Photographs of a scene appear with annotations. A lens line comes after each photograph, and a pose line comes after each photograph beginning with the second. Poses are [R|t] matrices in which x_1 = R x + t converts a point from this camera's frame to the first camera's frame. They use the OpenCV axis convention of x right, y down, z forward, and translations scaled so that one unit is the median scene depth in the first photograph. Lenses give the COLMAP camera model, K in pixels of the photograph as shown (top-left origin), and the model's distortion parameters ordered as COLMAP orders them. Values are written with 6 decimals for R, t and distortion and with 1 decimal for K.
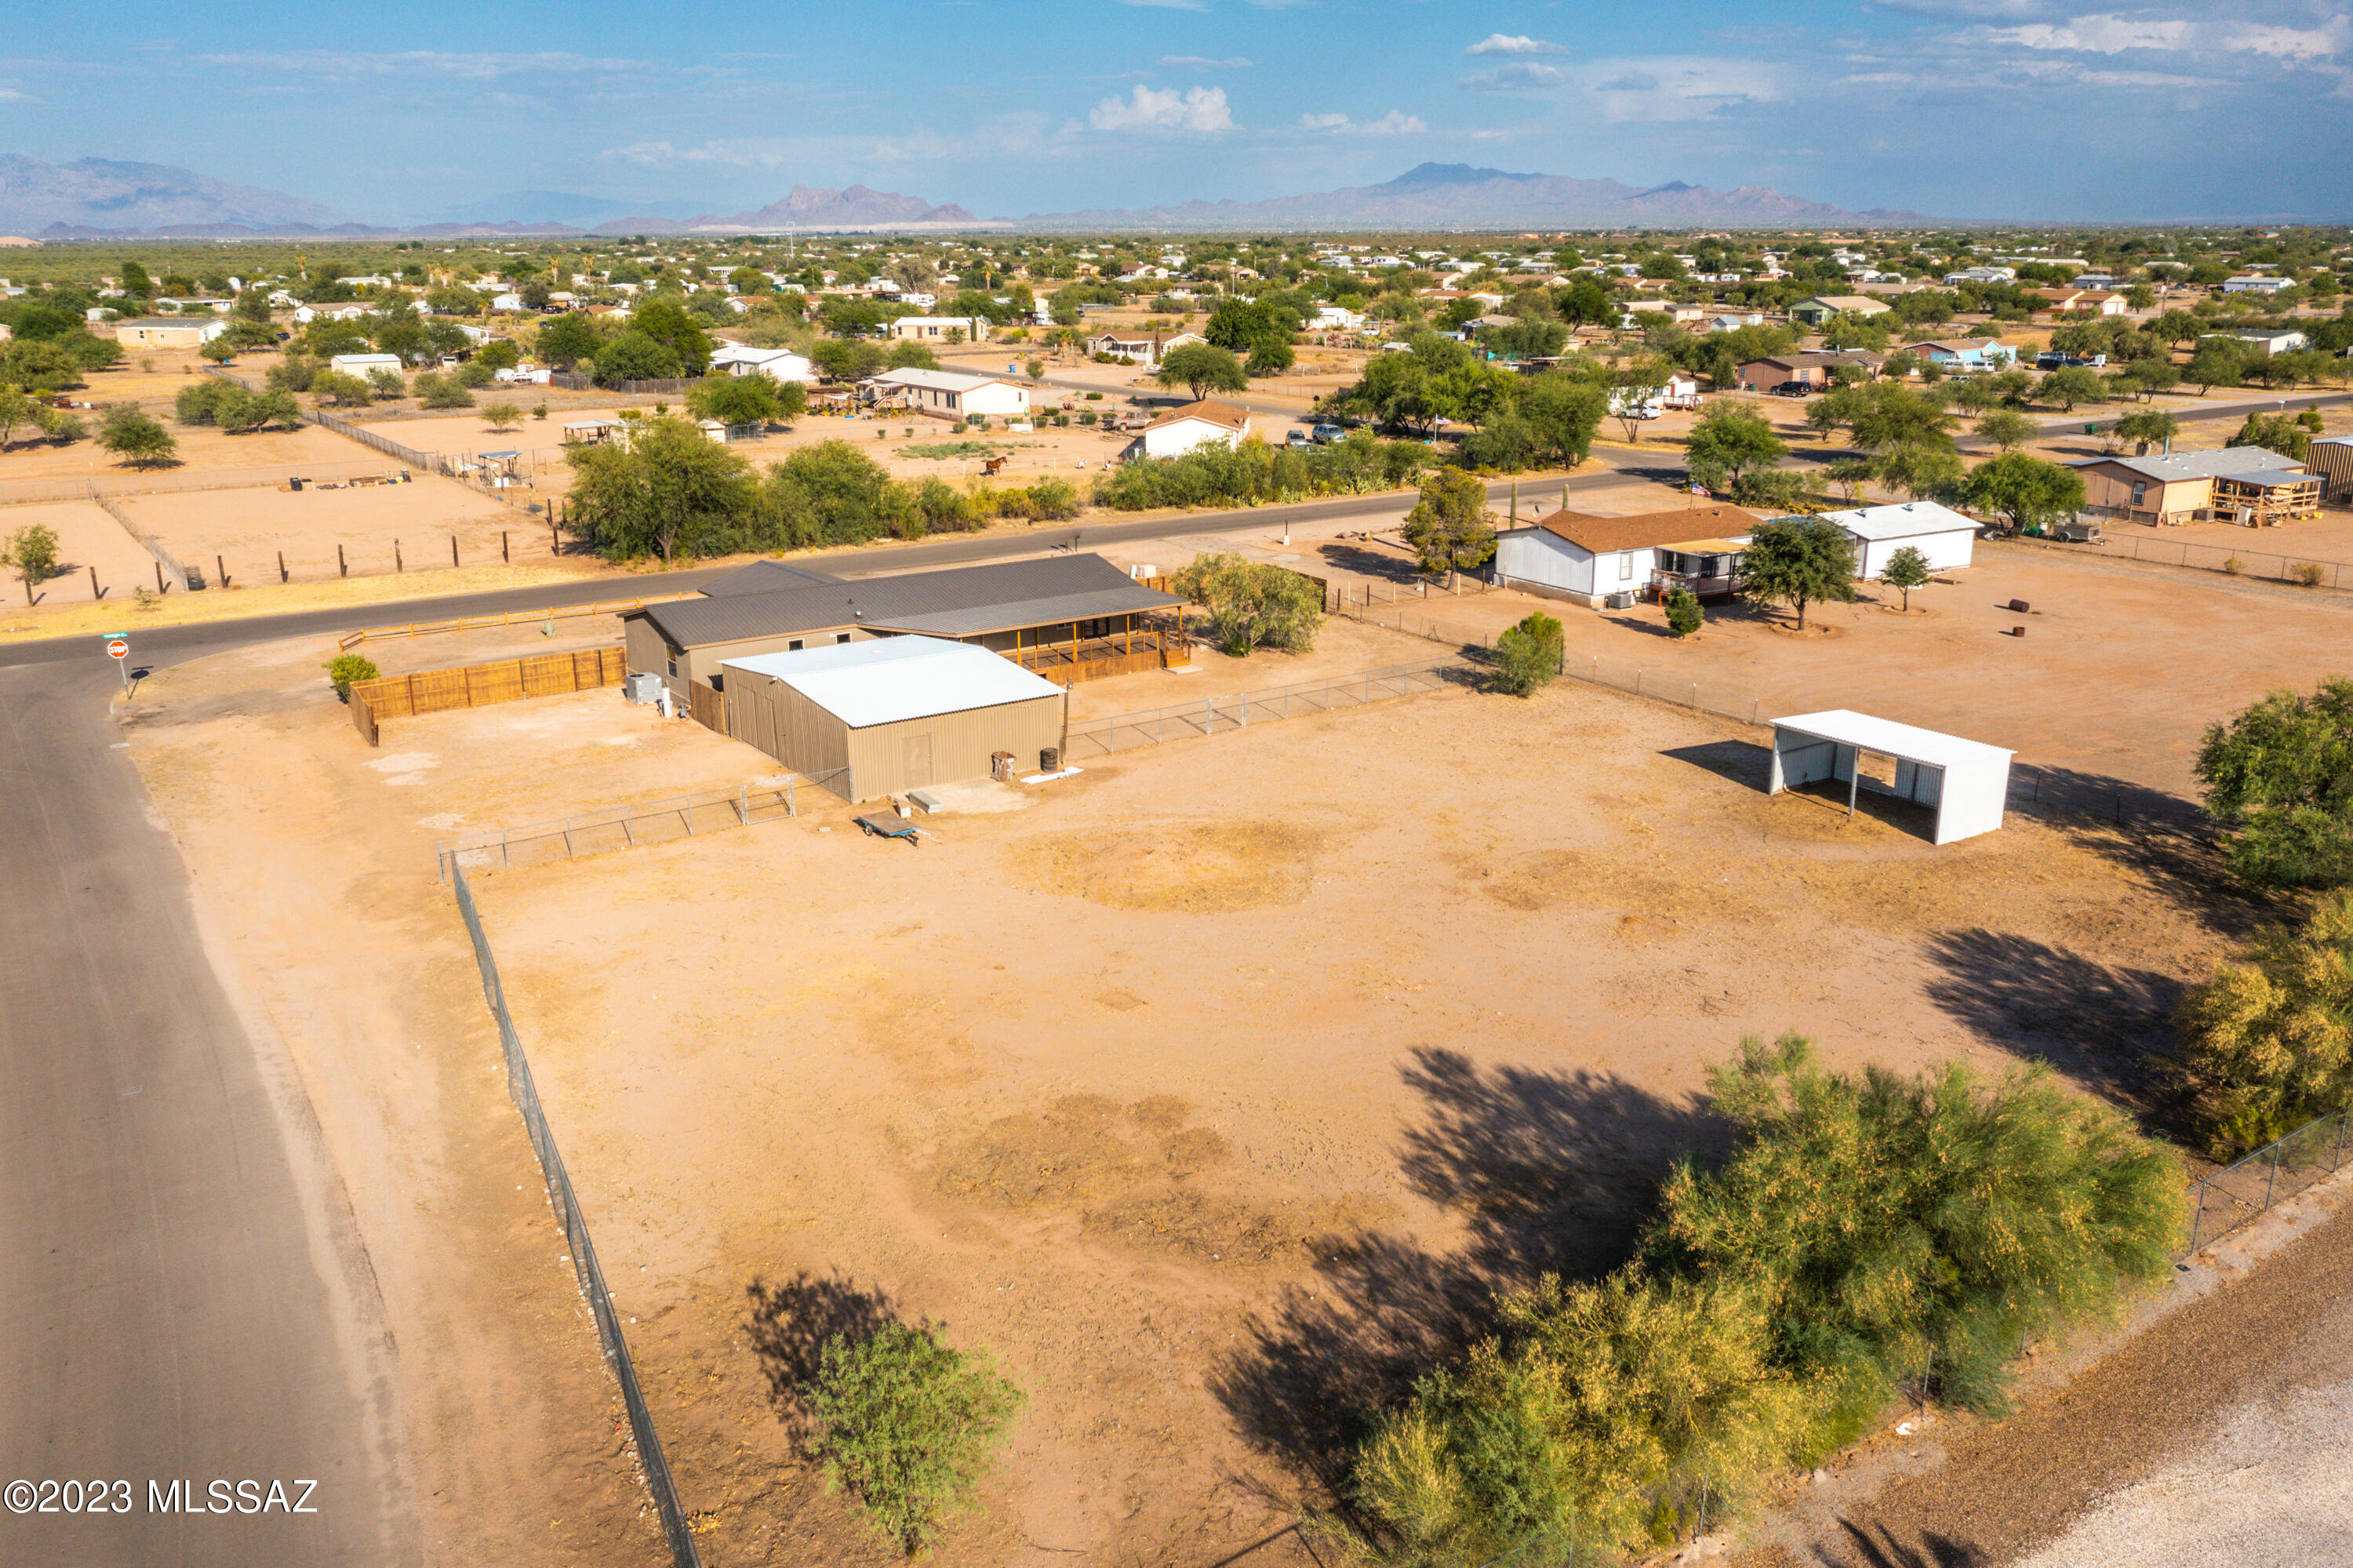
lens RADIAL K [[1865.2, 0, 1179.3], [0, 1865.2, 783.1], [0, 0, 1]] dist [-0.002549, 0.002249]
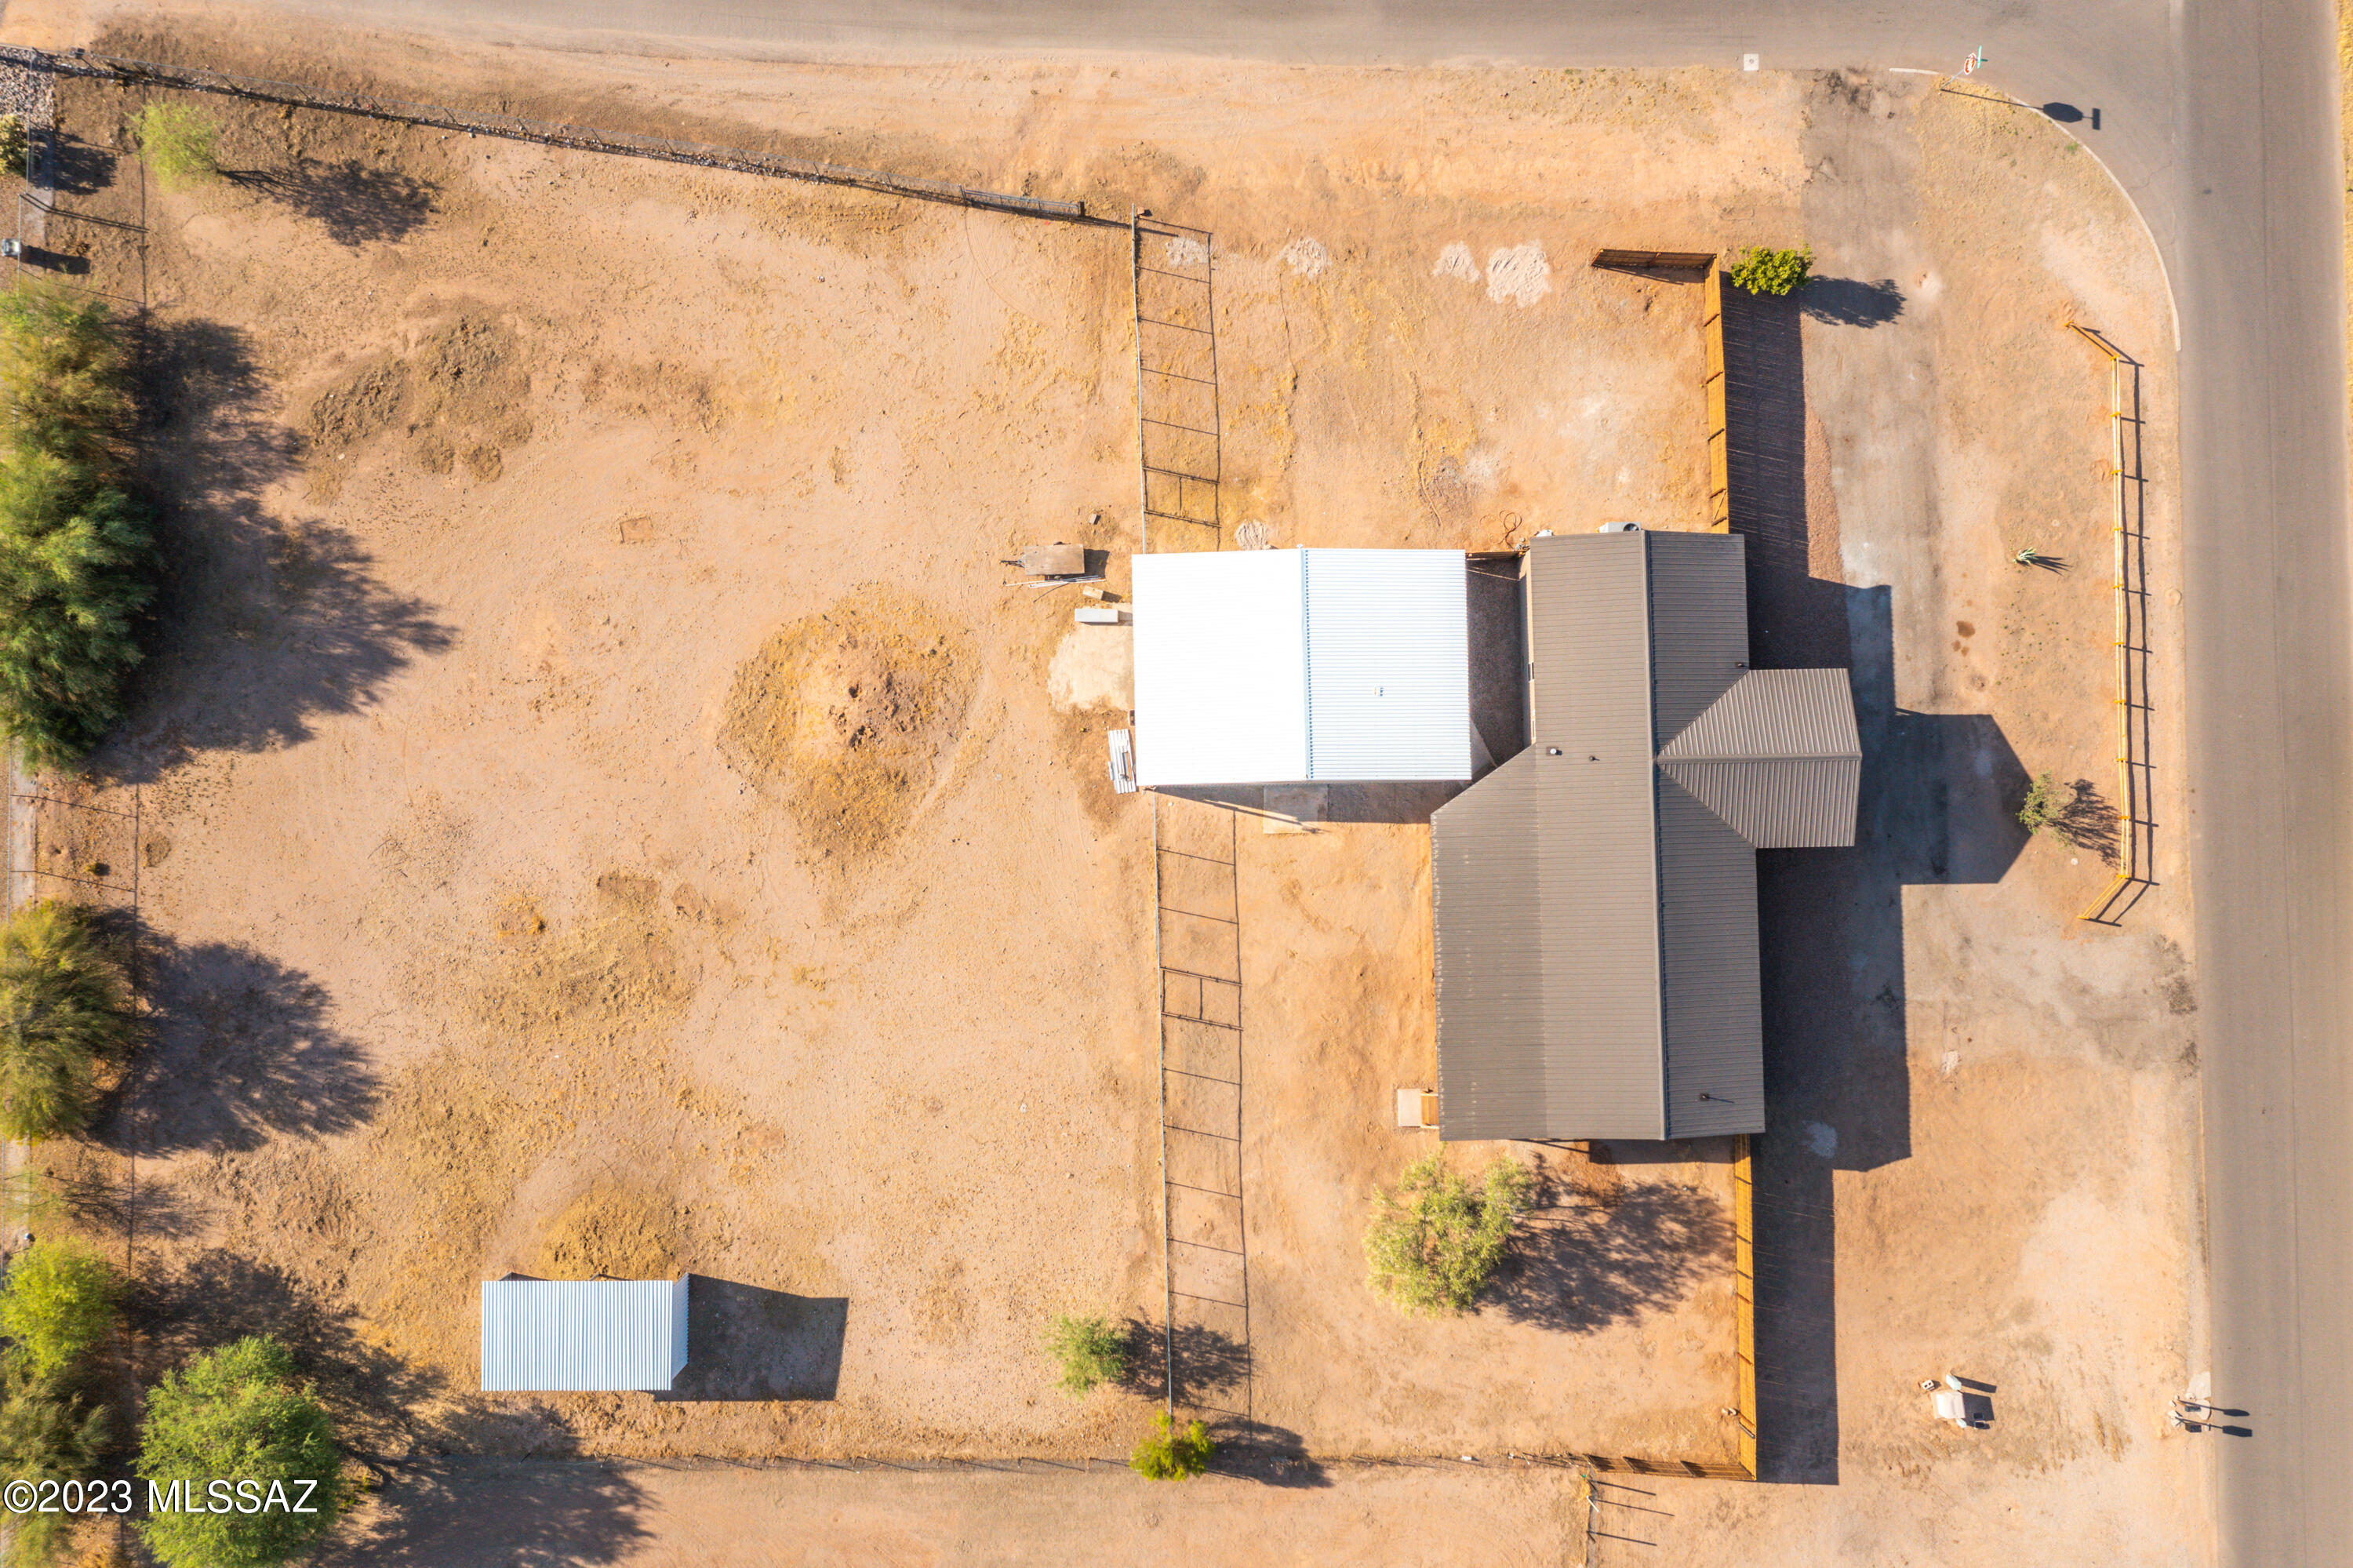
lens RADIAL K [[1865.2, 0, 1176.7], [0, 1865.2, 779.9], [0, 0, 1]] dist [-0.002549, 0.002249]
pose [[-0.558458, 0.828138, -0.048080, -0.035406], [-0.259773, -0.119545, 0.958242, -1.419457], [0.787809, 0.547628, 0.281888, 1.013974]]
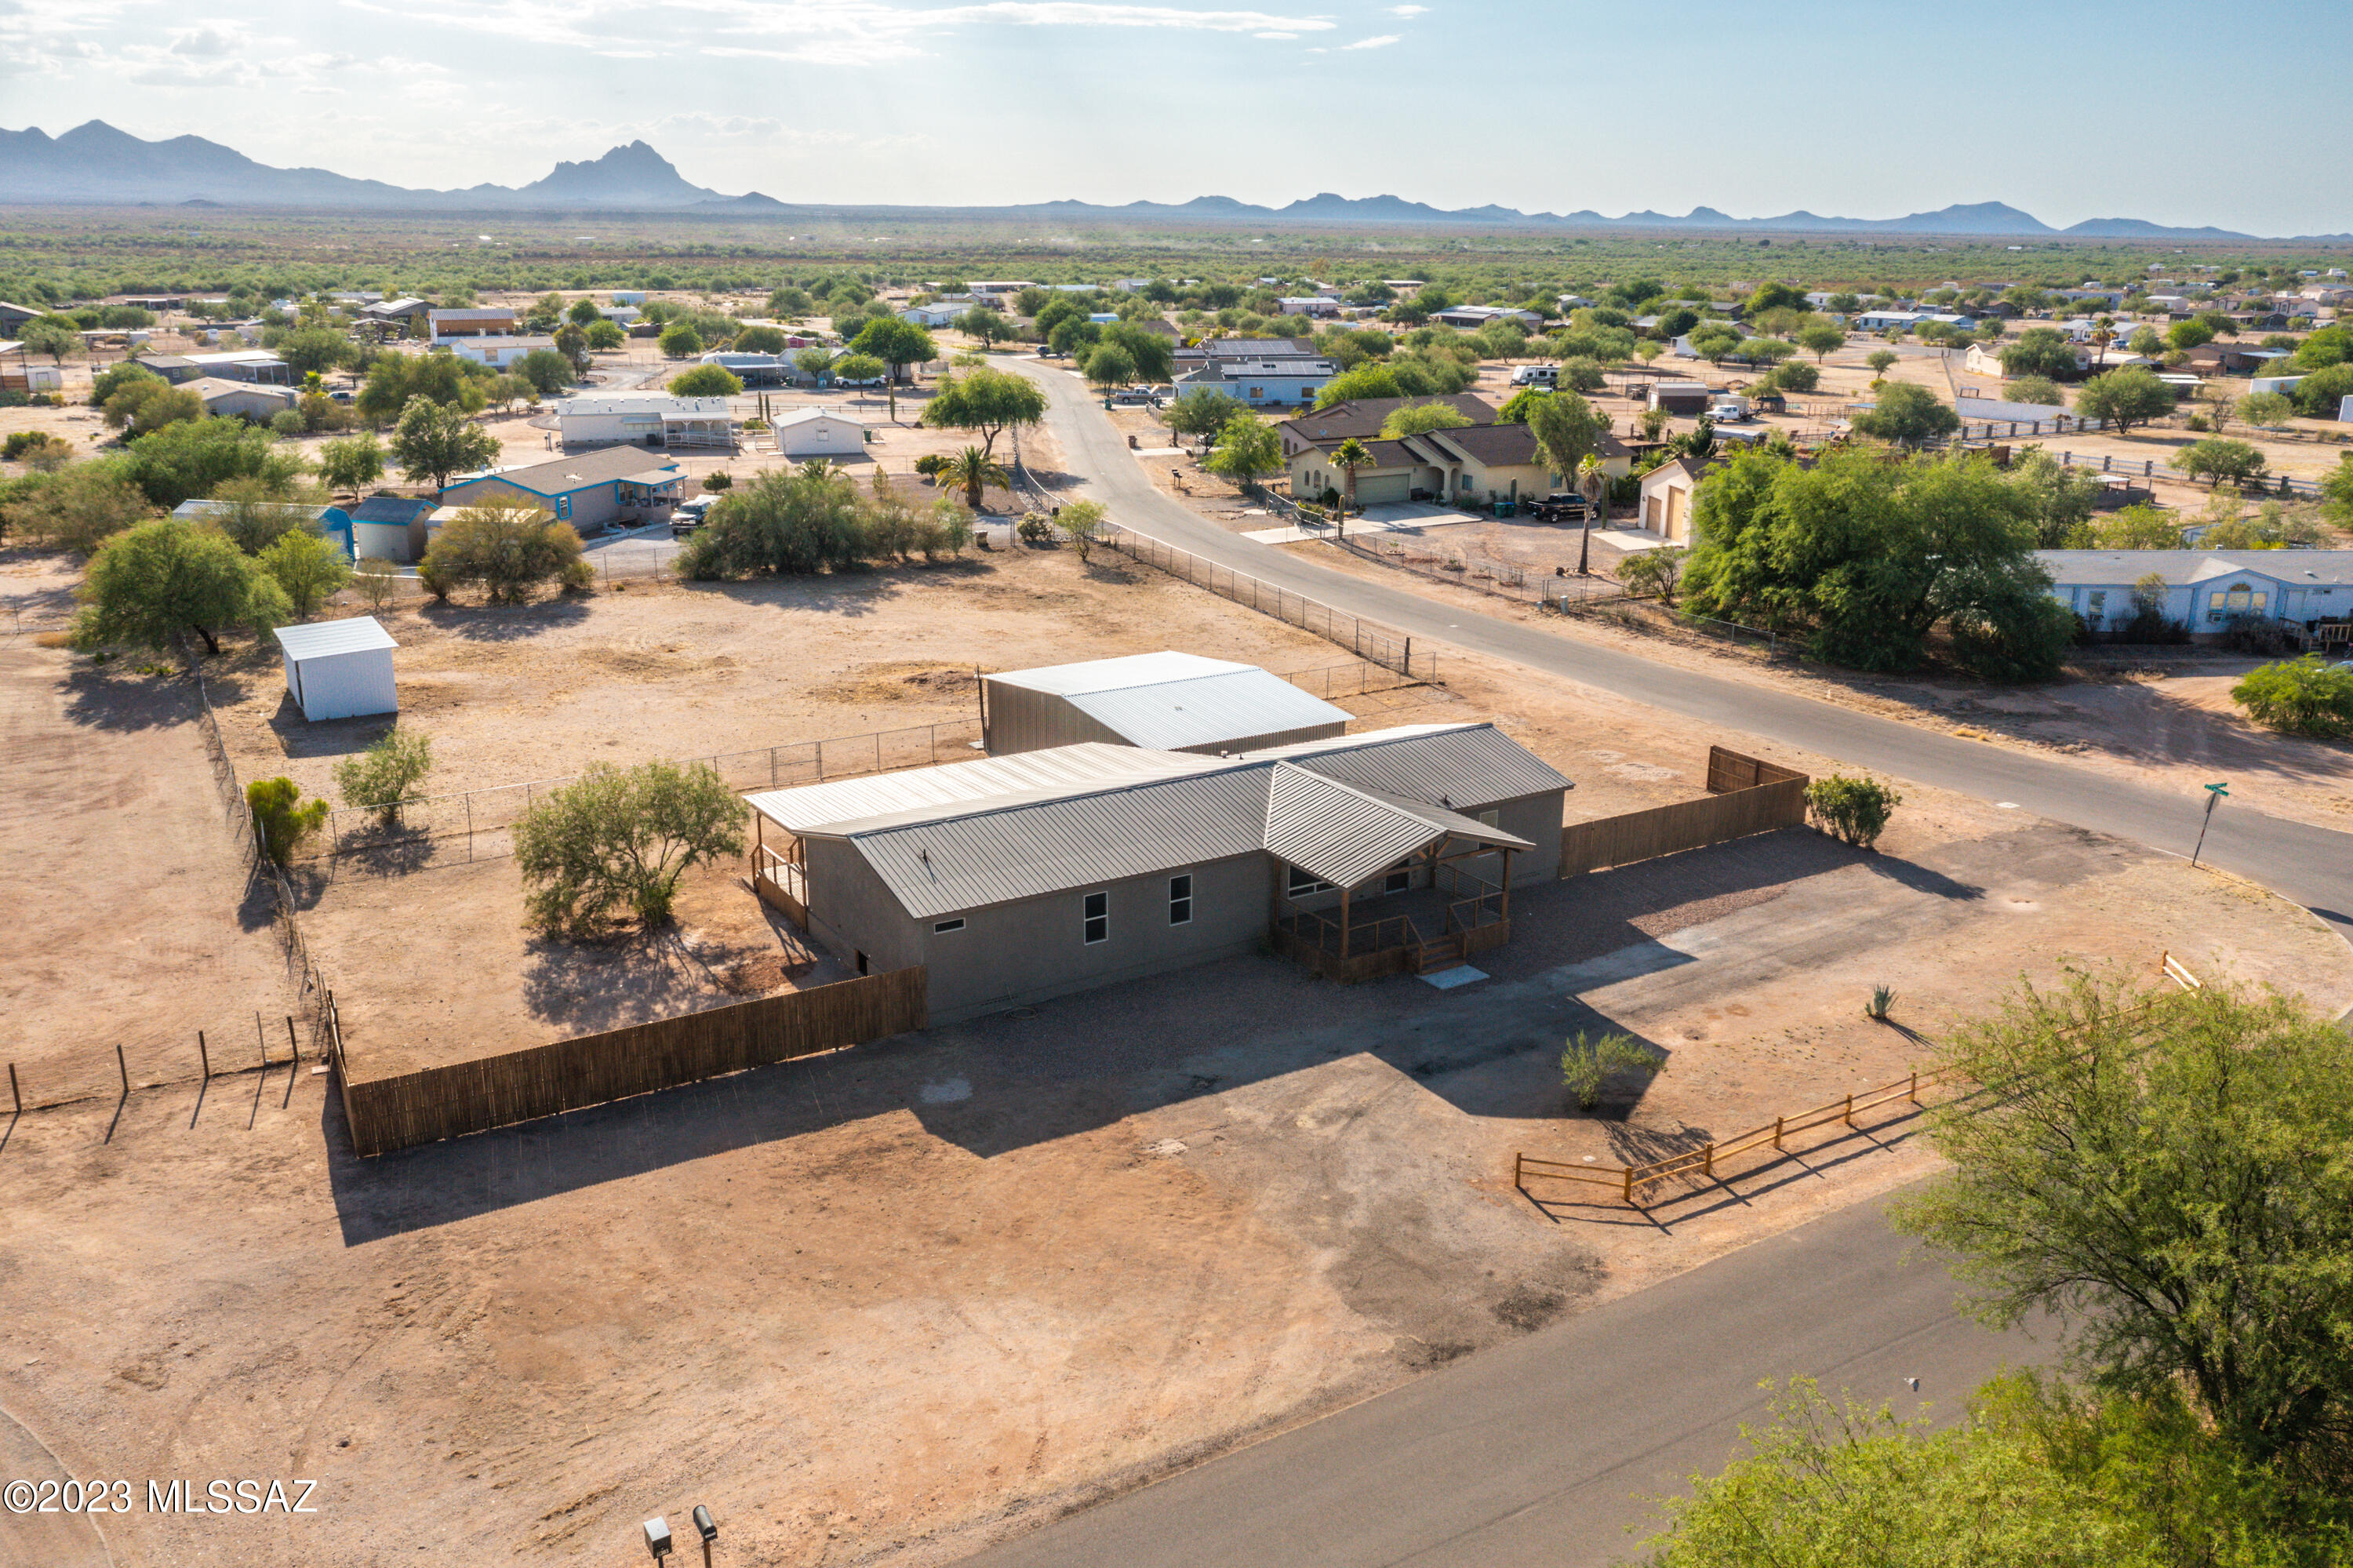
lens RADIAL K [[1865.2, 0, 1174.1], [0, 1865.2, 790.9], [0, 0, 1]] dist [-0.002549, 0.002249]
pose [[-0.998731, -0.022554, 0.045034, -0.299801], [0.005872, 0.835895, 0.548858, -0.788478], [-0.050023, 0.548426, -0.834701, 2.638333]]
